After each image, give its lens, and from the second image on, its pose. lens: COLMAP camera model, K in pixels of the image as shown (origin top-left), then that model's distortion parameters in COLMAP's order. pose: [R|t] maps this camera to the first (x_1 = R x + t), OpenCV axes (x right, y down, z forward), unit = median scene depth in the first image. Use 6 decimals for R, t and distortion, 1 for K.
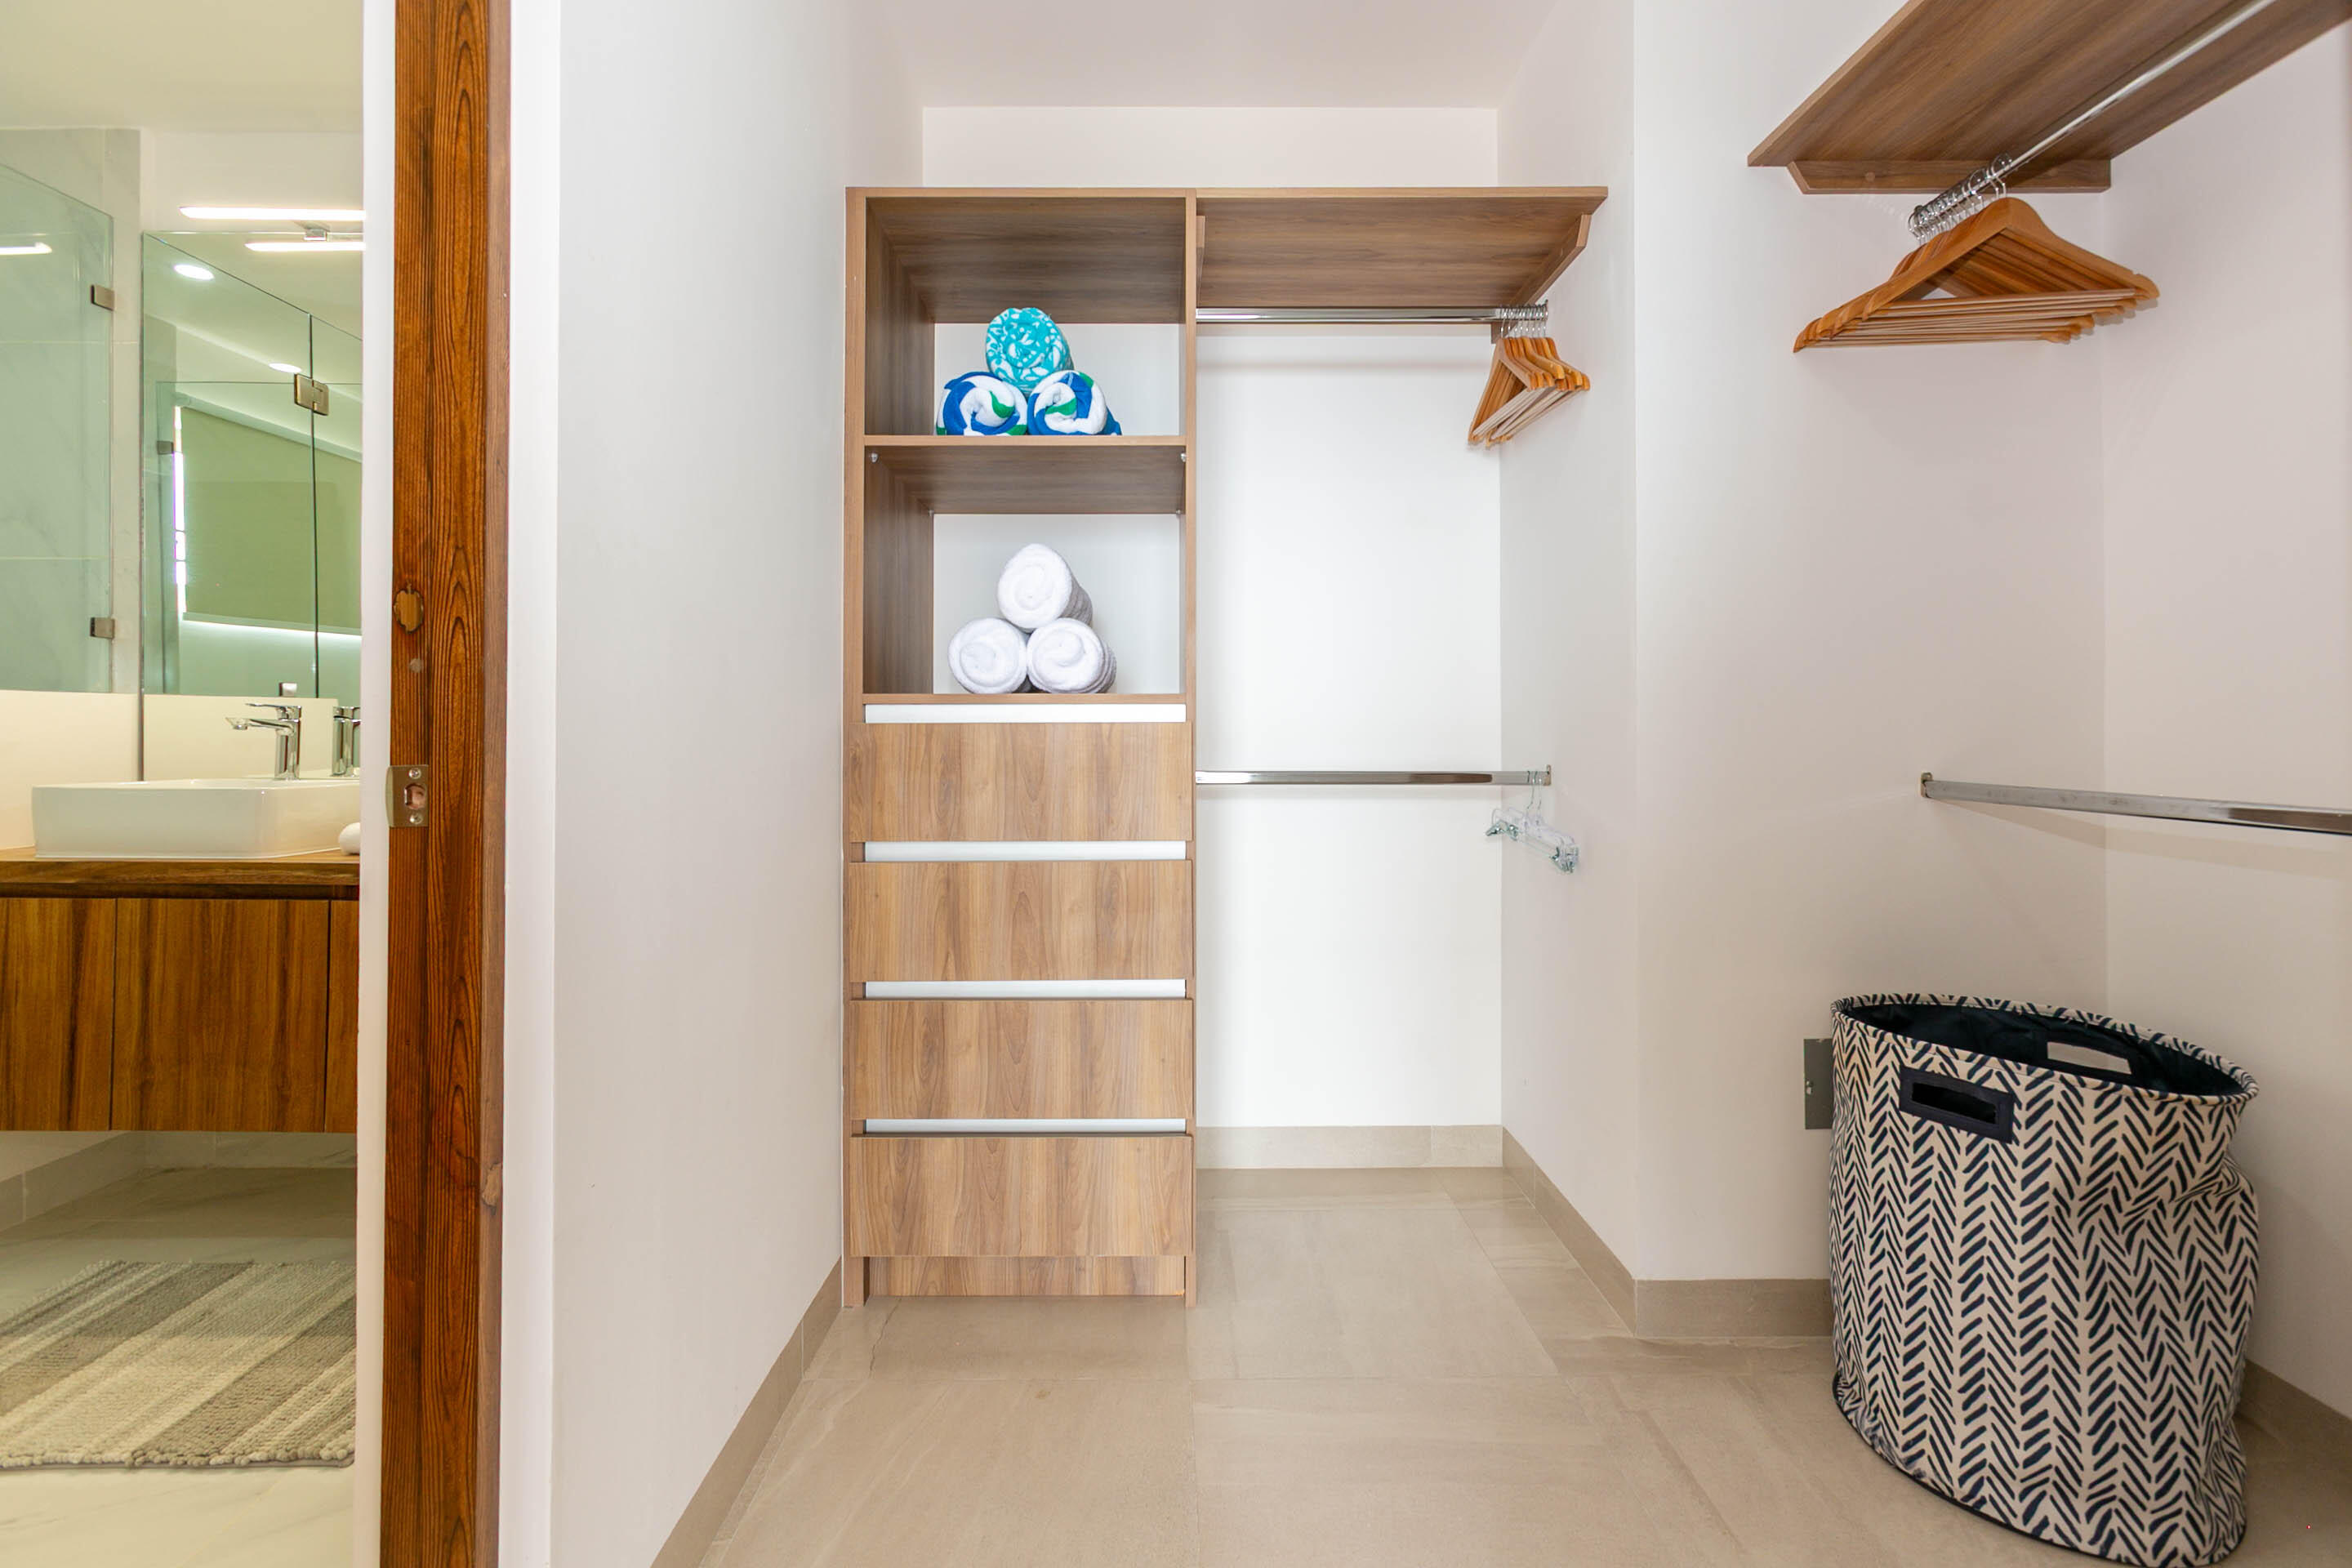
lens RADIAL K [[1043.1, 0, 1161.1], [0, 1043.1, 723.0], [0, 0, 1]] dist [-0.011987, 0.008639]
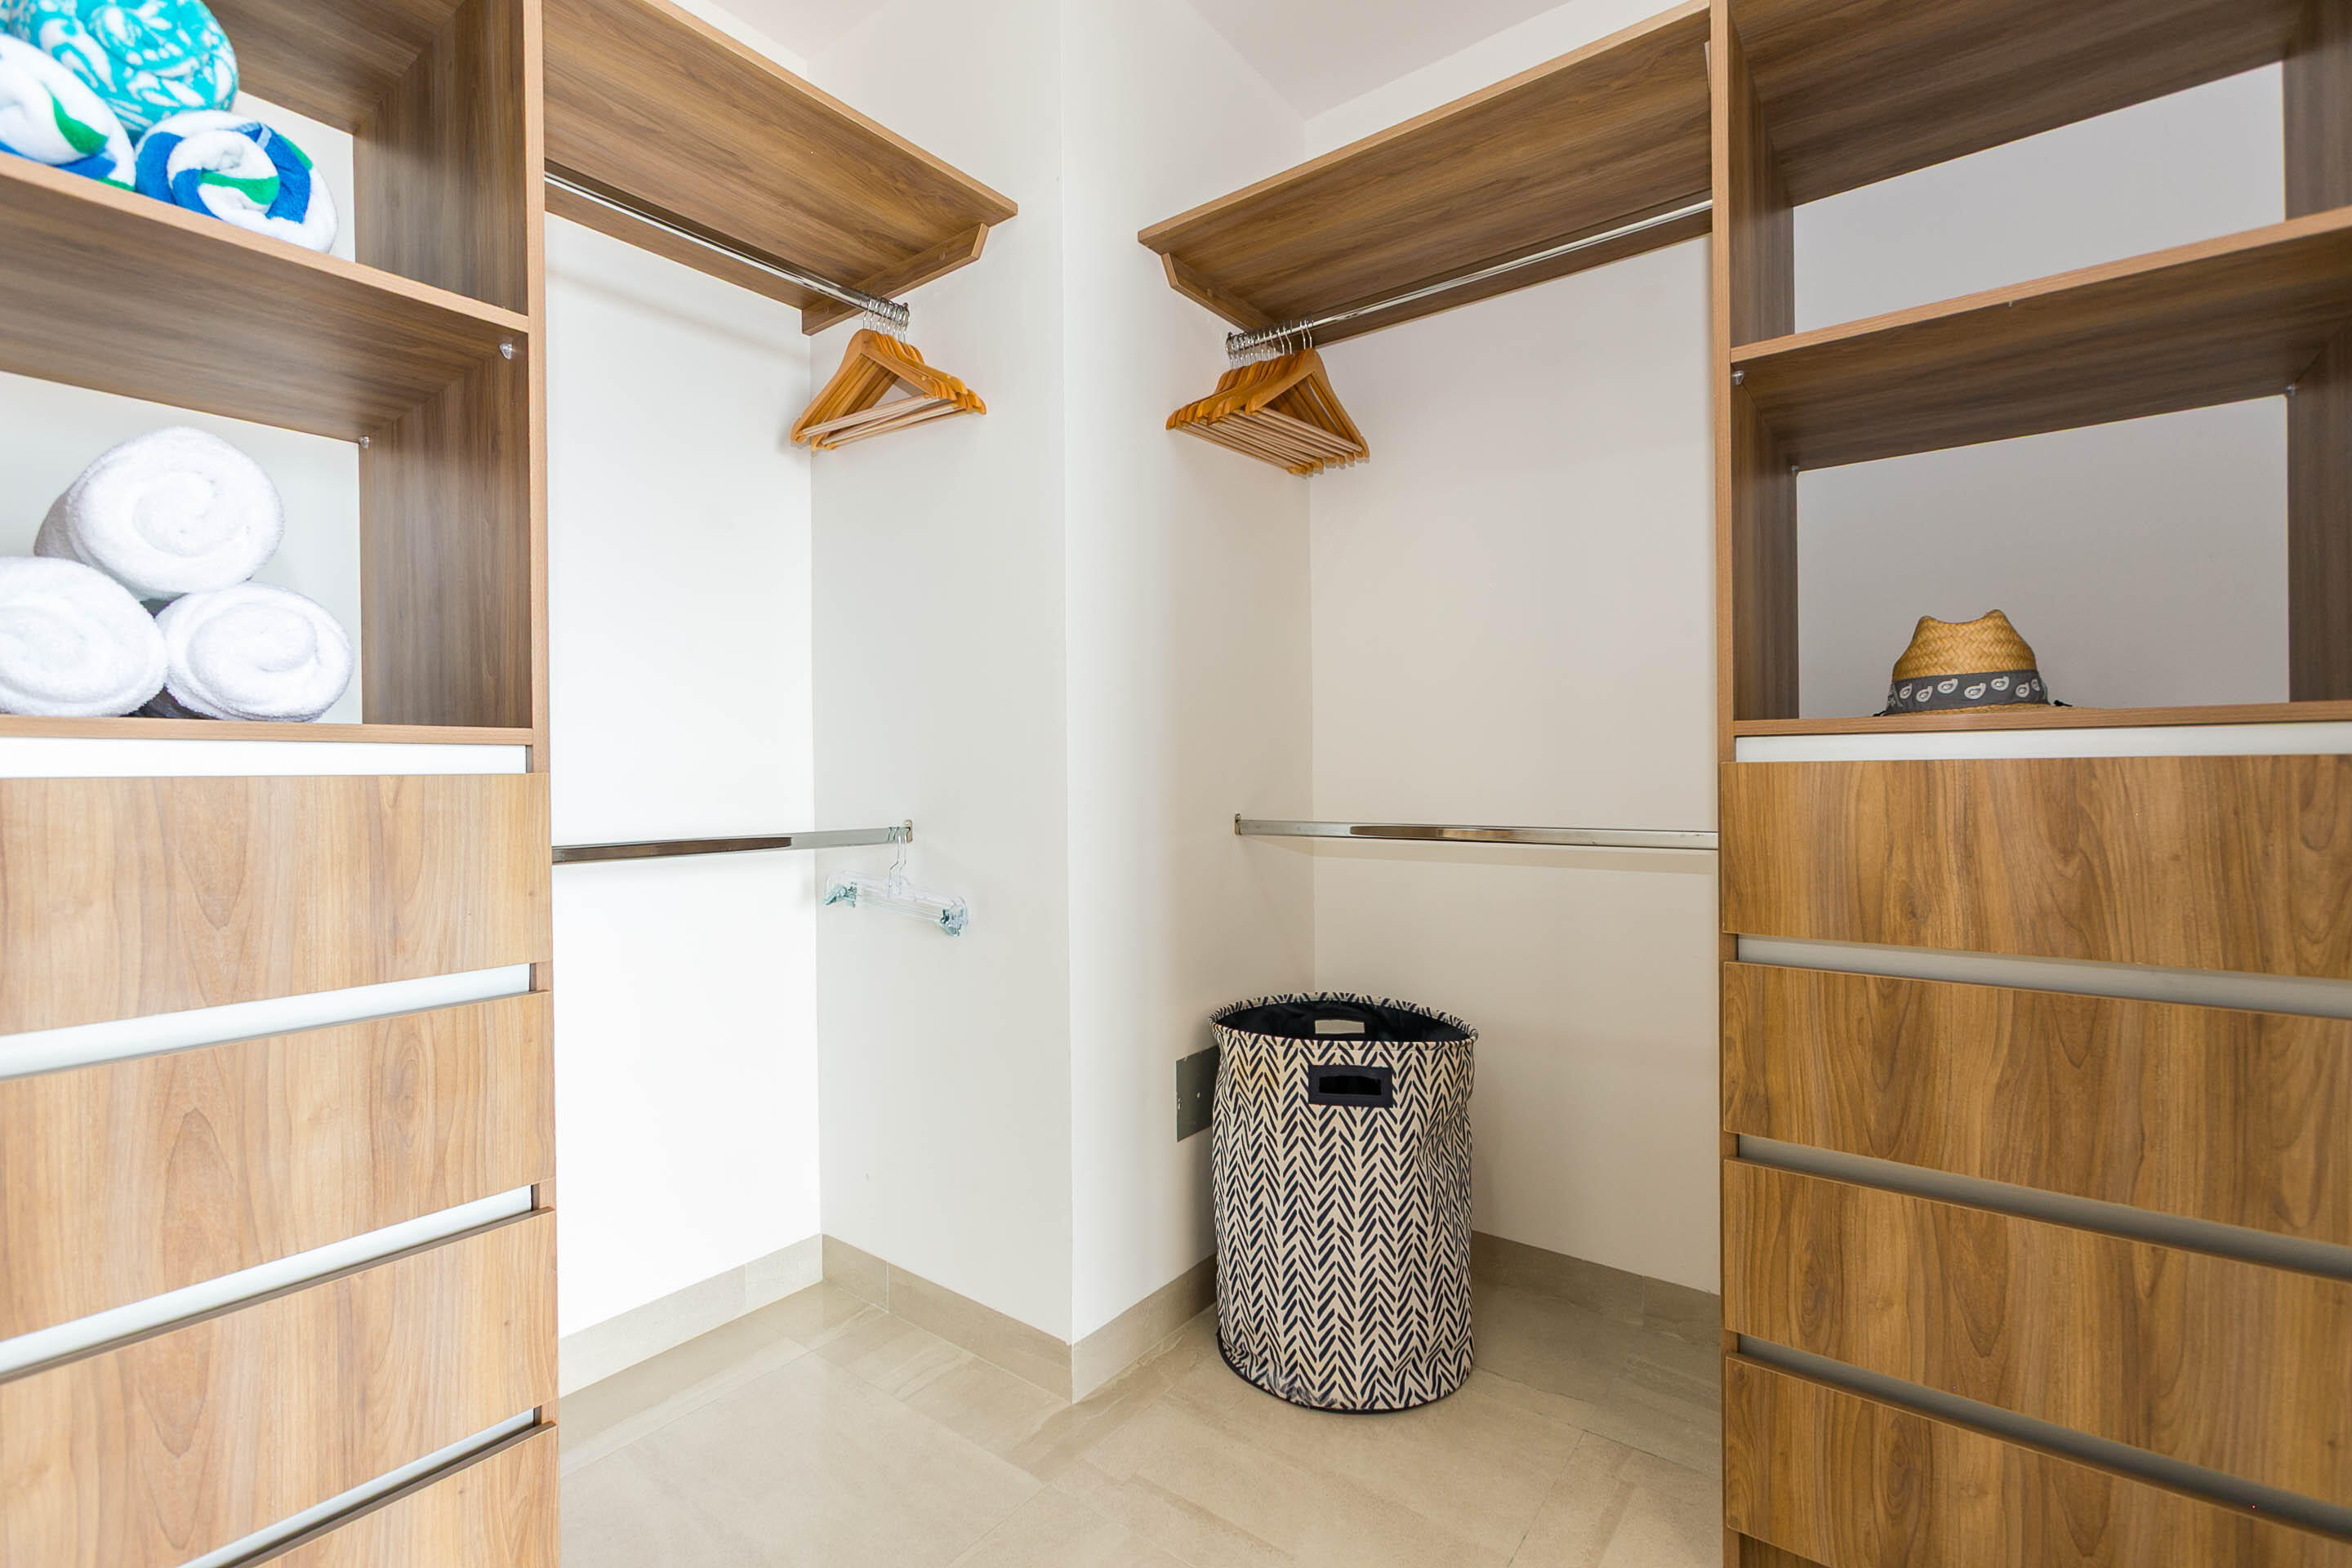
lens RADIAL K [[1043.1, 0, 1163.4], [0, 1043.1, 781.1], [0, 0, 1]] dist [-0.011987, 0.008639]
pose [[0.614577, -0.009761, 0.788797, -0.241476], [0.003671, 0.999948, 0.009514, -0.001261], [-0.788848, -0.002952, 0.614581, 0.318491]]
